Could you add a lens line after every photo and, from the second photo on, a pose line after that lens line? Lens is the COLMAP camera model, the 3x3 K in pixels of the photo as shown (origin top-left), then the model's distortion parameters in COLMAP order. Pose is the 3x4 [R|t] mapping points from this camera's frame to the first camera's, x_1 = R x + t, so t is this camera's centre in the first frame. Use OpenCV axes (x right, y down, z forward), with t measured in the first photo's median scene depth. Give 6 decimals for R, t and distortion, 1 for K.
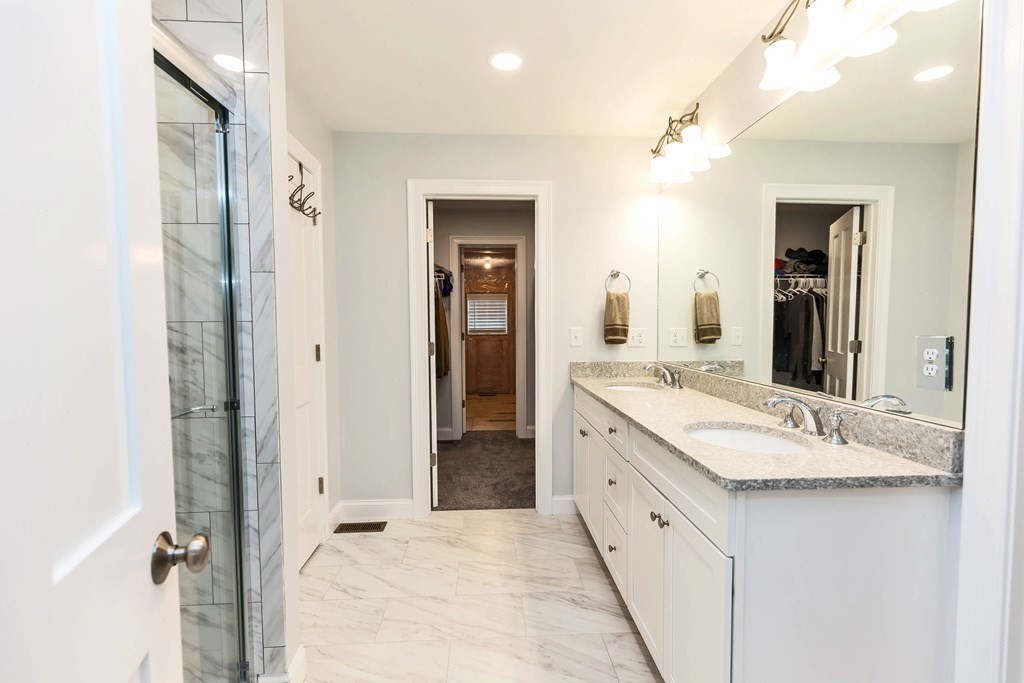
lens RADIAL K [[468.9, 0, 512.3], [0, 468.9, 345.3], [0, 0, 1]] dist [-0.000487, -0.000296]
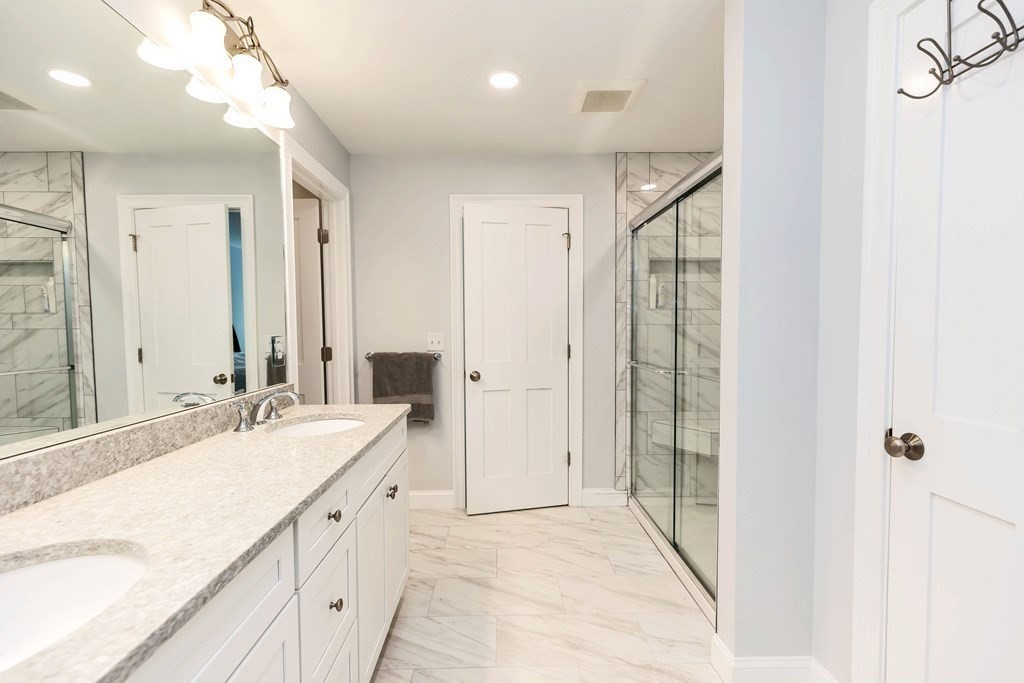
lens RADIAL K [[468.9, 0, 512.3], [0, 468.9, 345.3], [0, 0, 1]] dist [-0.000487, -0.000296]
pose [[-0.999072, 0.016857, 0.039623, -0.033150], [0.020581, 0.995215, 0.095521, -0.084206], [-0.037824, 0.096248, -0.994639, 1.735161]]
